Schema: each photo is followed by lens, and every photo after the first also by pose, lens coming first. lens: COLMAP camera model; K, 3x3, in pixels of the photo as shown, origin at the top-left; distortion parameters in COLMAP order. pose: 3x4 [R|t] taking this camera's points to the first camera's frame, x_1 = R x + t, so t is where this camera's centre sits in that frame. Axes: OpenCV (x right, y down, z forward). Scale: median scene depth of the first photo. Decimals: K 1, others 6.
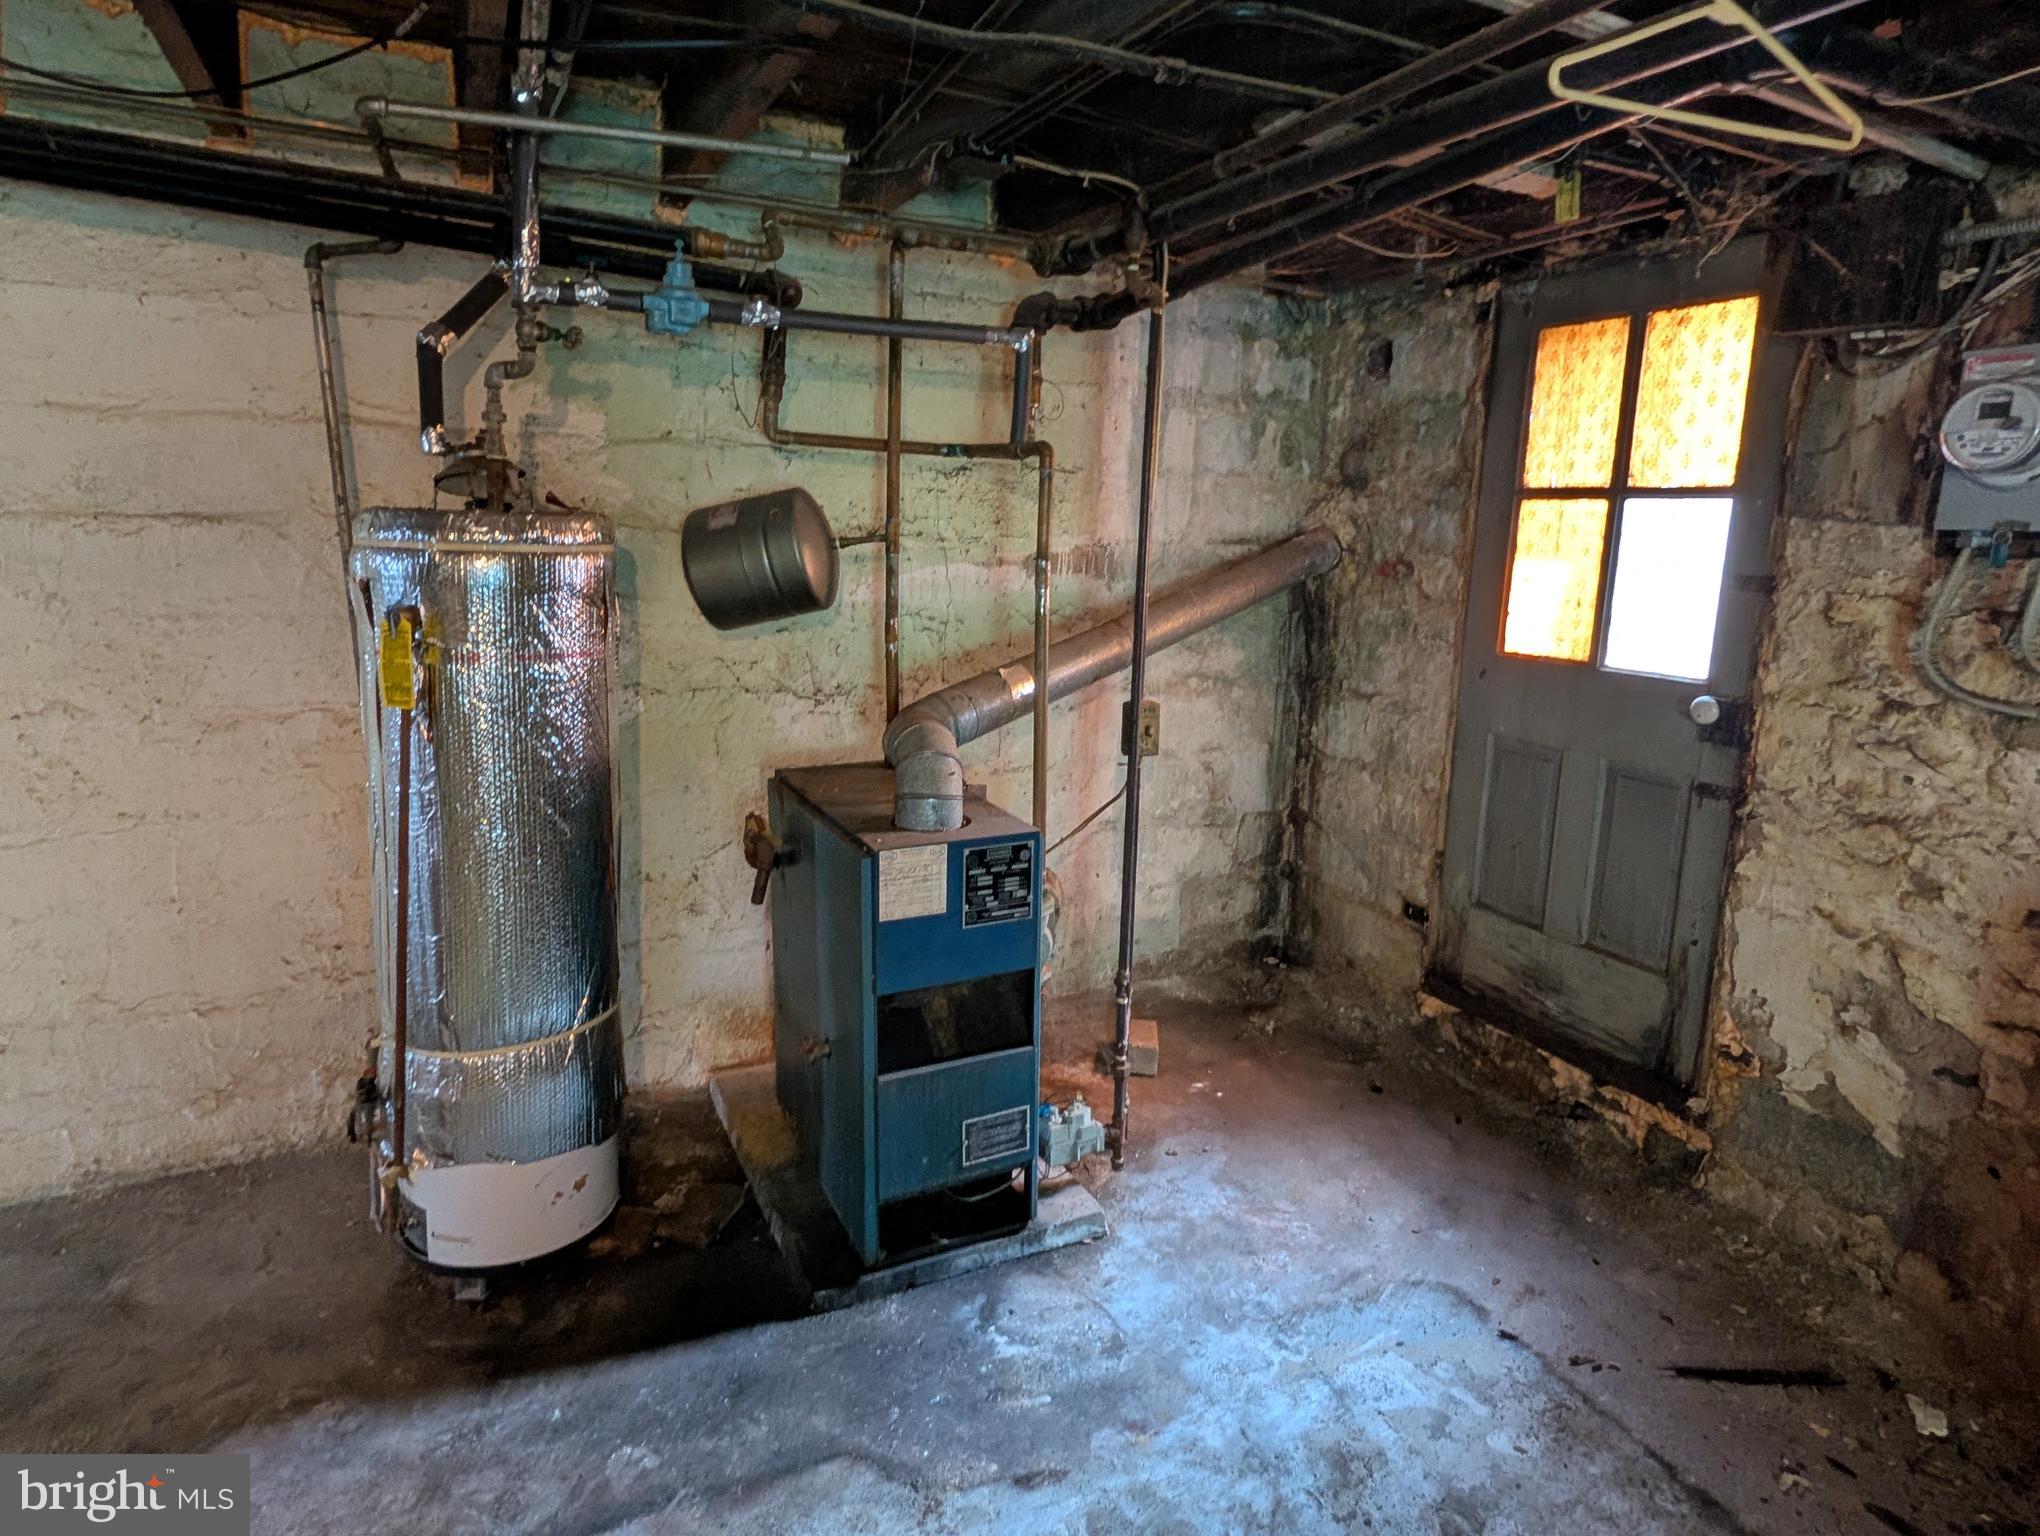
lens RADIAL K [[1140.6, 0, 1010.9], [0, 1140.6, 752.0], [0, 0, 1]] dist [-0.003981, 0.001045]
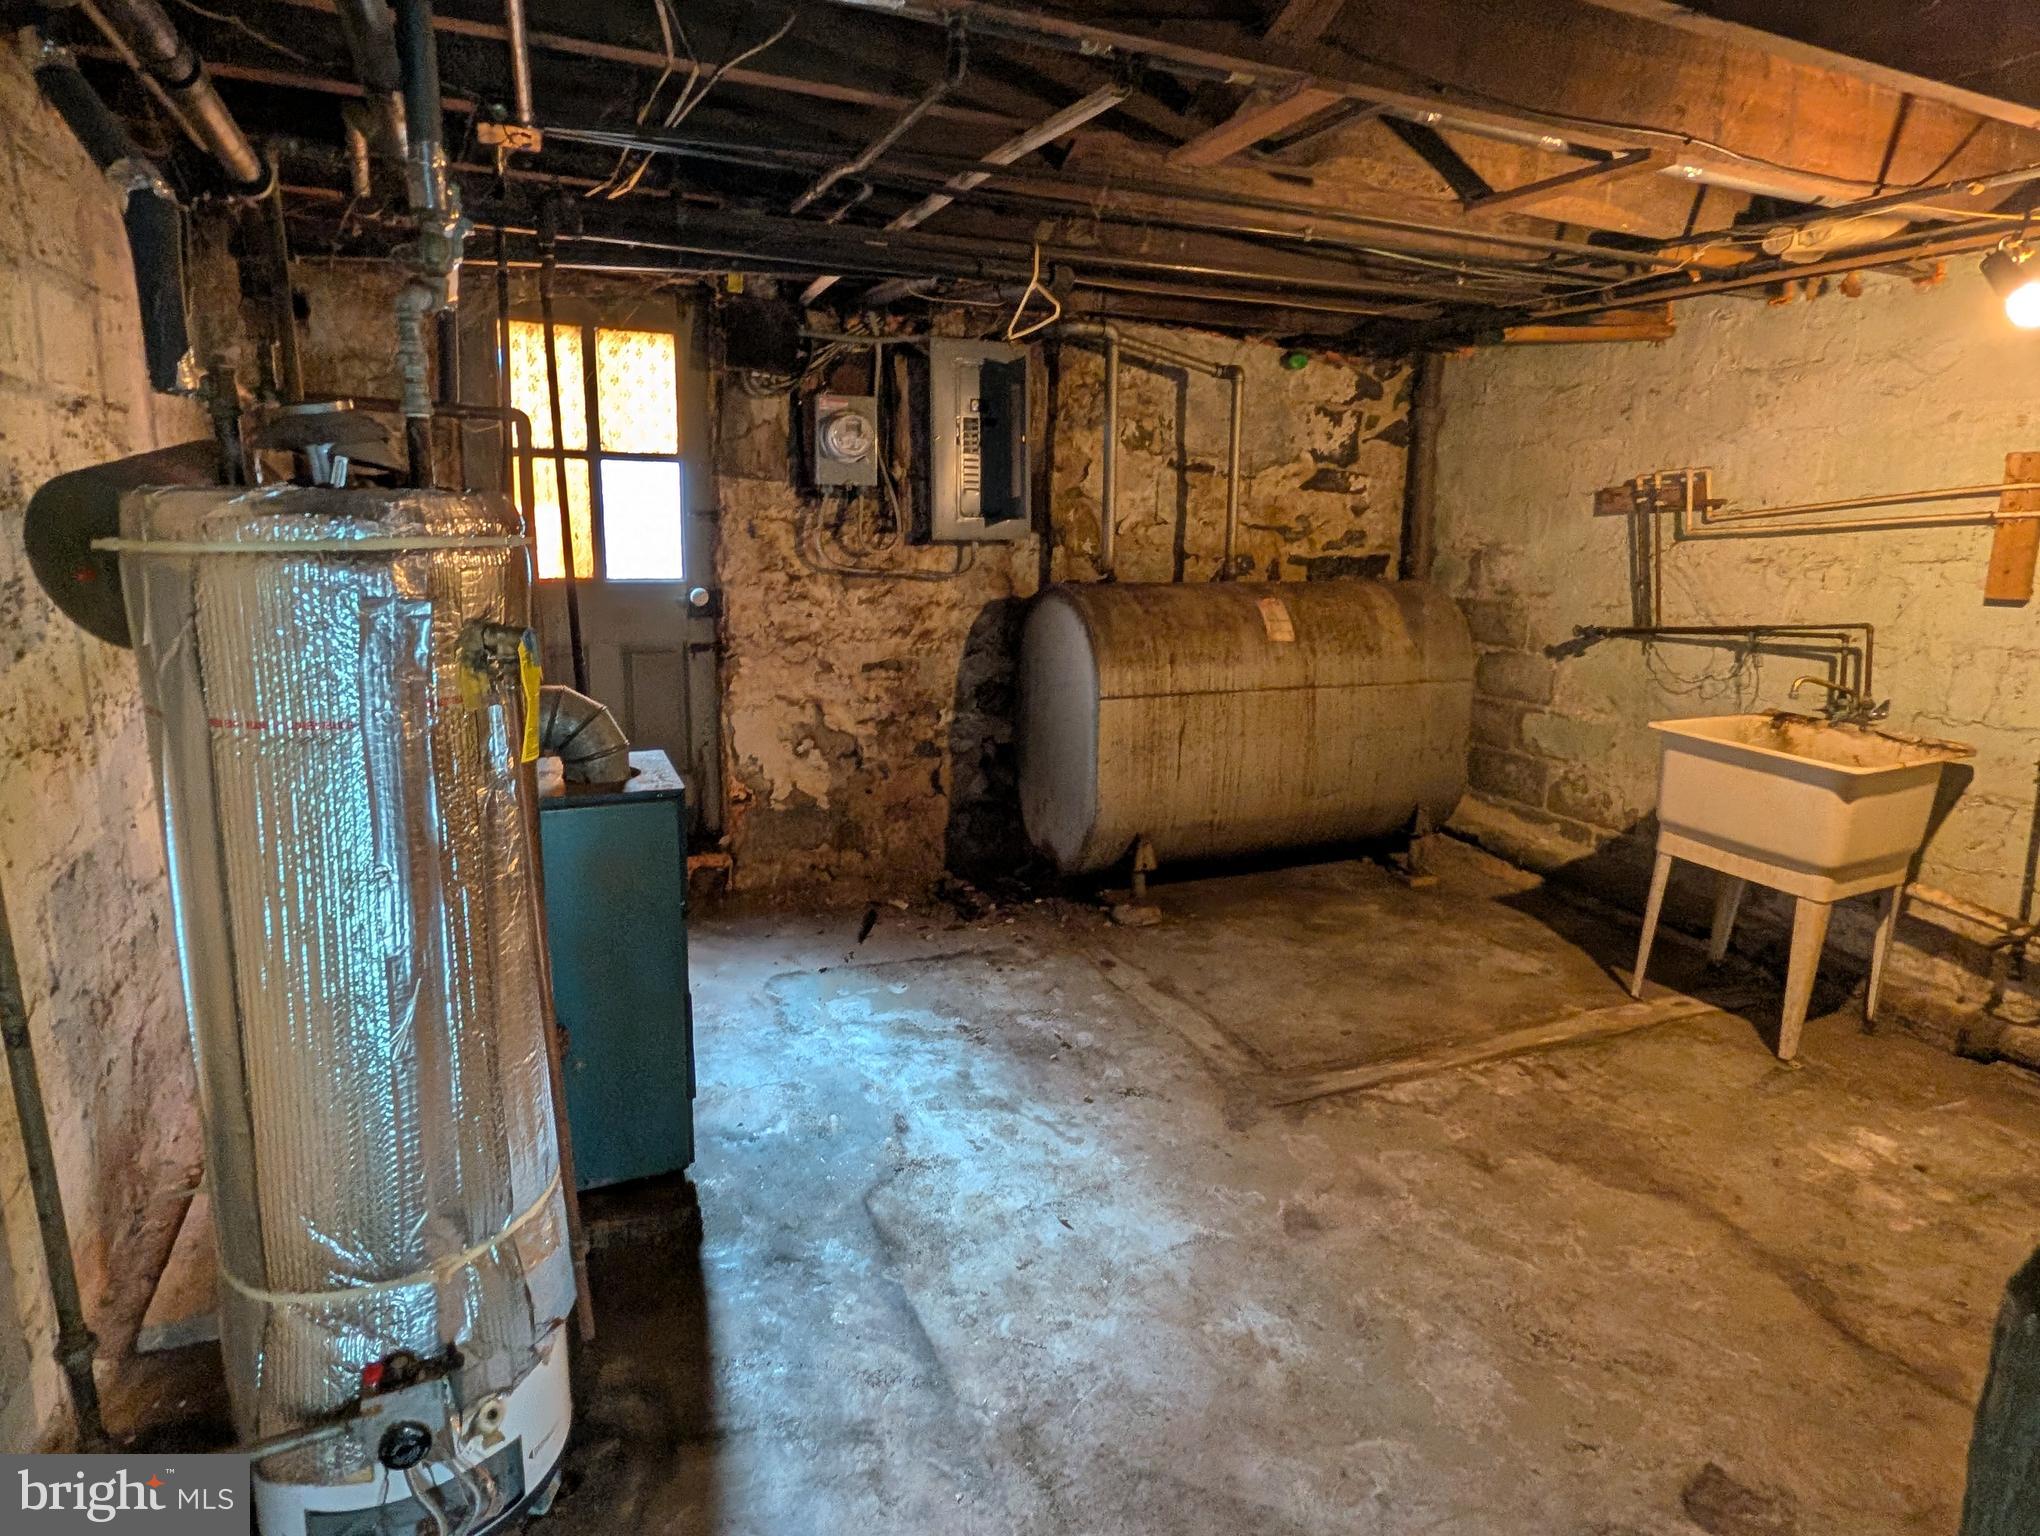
lens RADIAL K [[1140.6, 0, 1009.7], [0, 1140.6, 770.7], [0, 0, 1]] dist [-0.003981, 0.001045]
pose [[0.028383, -0.261435, 0.964804, -1.070350], [0.173106, 0.951895, 0.252845, -0.144969], [-0.984494, 0.159837, 0.072274, 0.534673]]
